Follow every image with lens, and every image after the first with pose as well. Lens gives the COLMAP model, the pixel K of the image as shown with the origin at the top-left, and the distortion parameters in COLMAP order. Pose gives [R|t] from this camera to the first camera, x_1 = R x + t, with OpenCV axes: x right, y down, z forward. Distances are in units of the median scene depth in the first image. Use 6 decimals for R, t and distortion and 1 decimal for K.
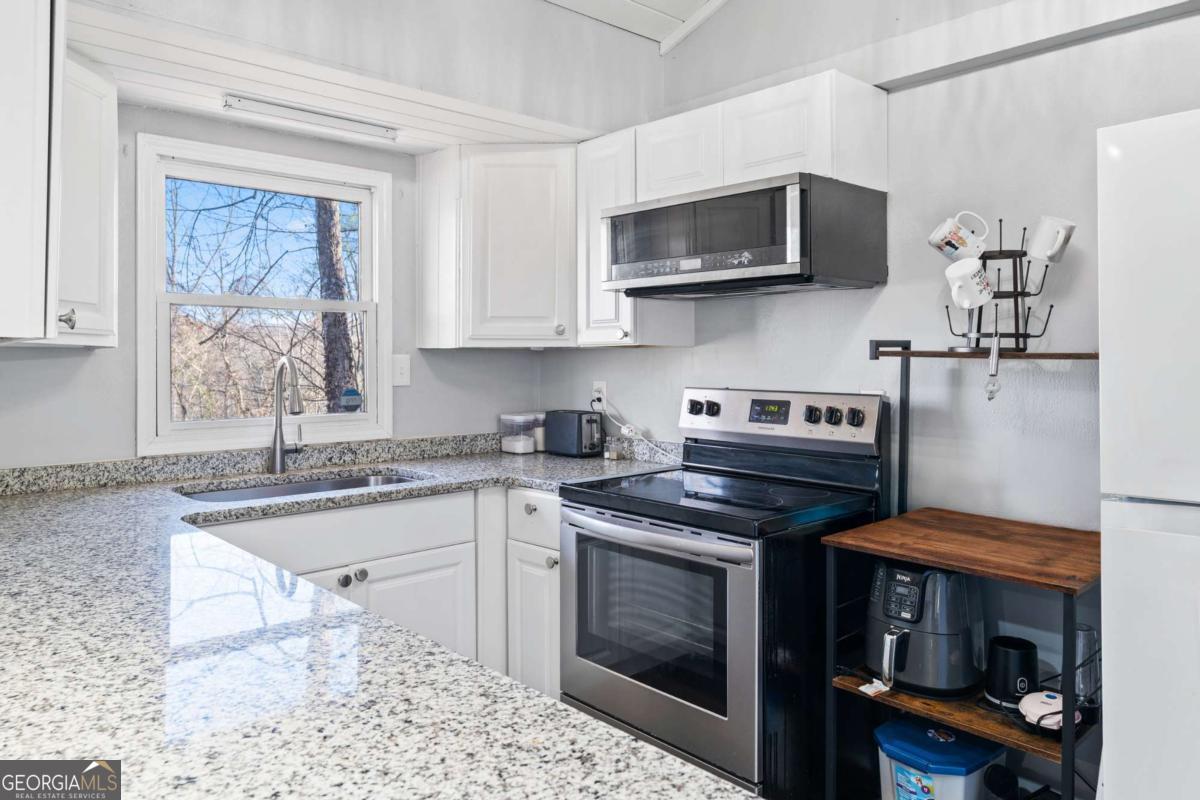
lens RADIAL K [[825.2, 0, 605.9], [0, 825.2, 361.0], [0, 0, 1]] dist [-0.004831, 0.004082]
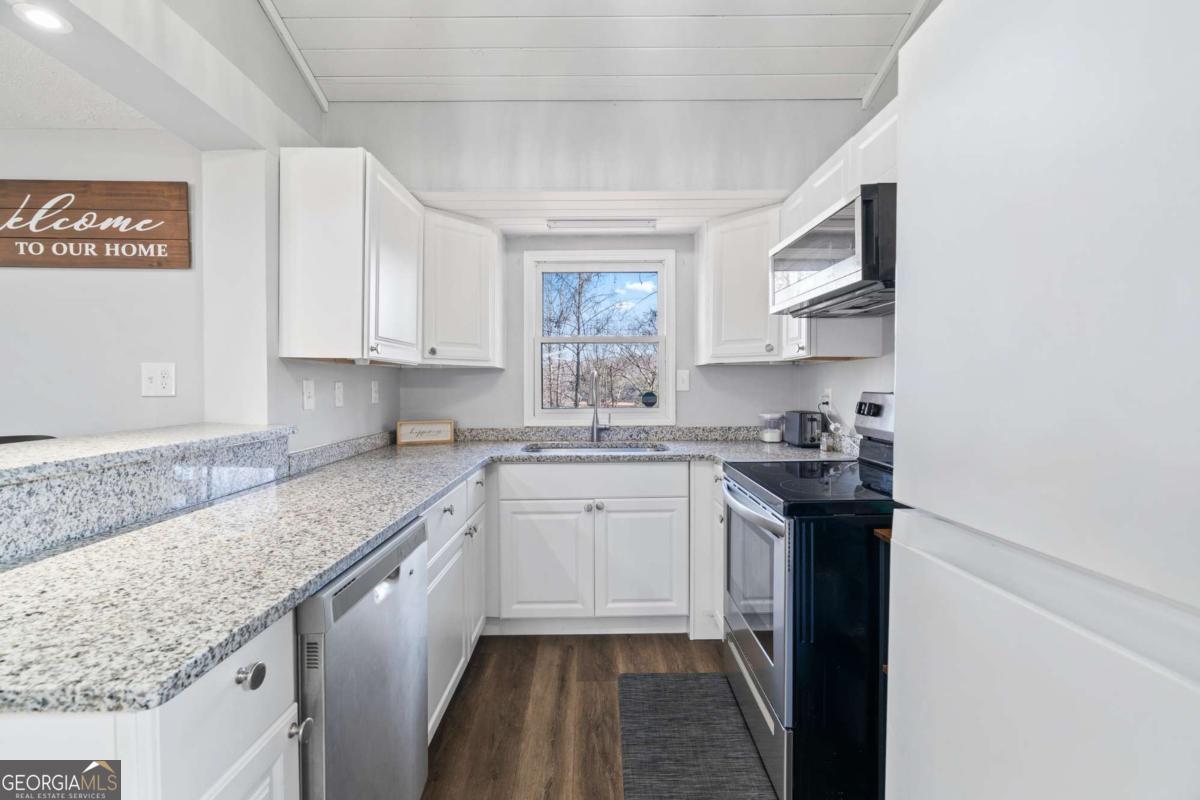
lens RADIAL K [[544.2, 0, 600.3], [0, 544.2, 396.0], [0, 0, 1]] dist [-0.005357, -0.000294]
pose [[0.739611, 0.009524, -0.672967, 0.352870], [0.004389, 0.999810, 0.018972, 0.022673], [0.673020, -0.016985, 0.739429, 0.192812]]
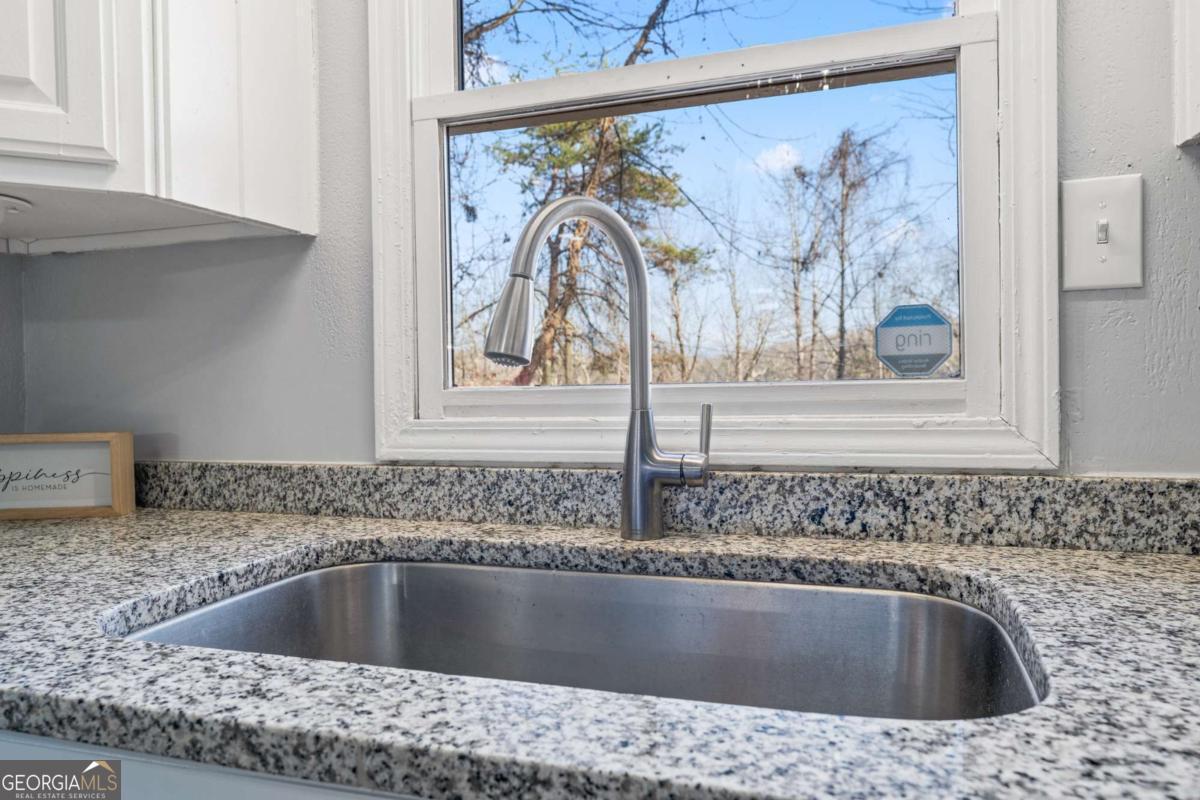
lens RADIAL K [[827.8, 0, 598.0], [0, 827.8, 394.8], [0, 0, 1]] dist [0.004489, -0.000260]
pose [[0.470959, 0.008110, -0.882118, -0.088634], [0.019398, 0.999621, 0.019546, 0.066660], [0.881942, -0.026317, 0.470623, 0.818192]]
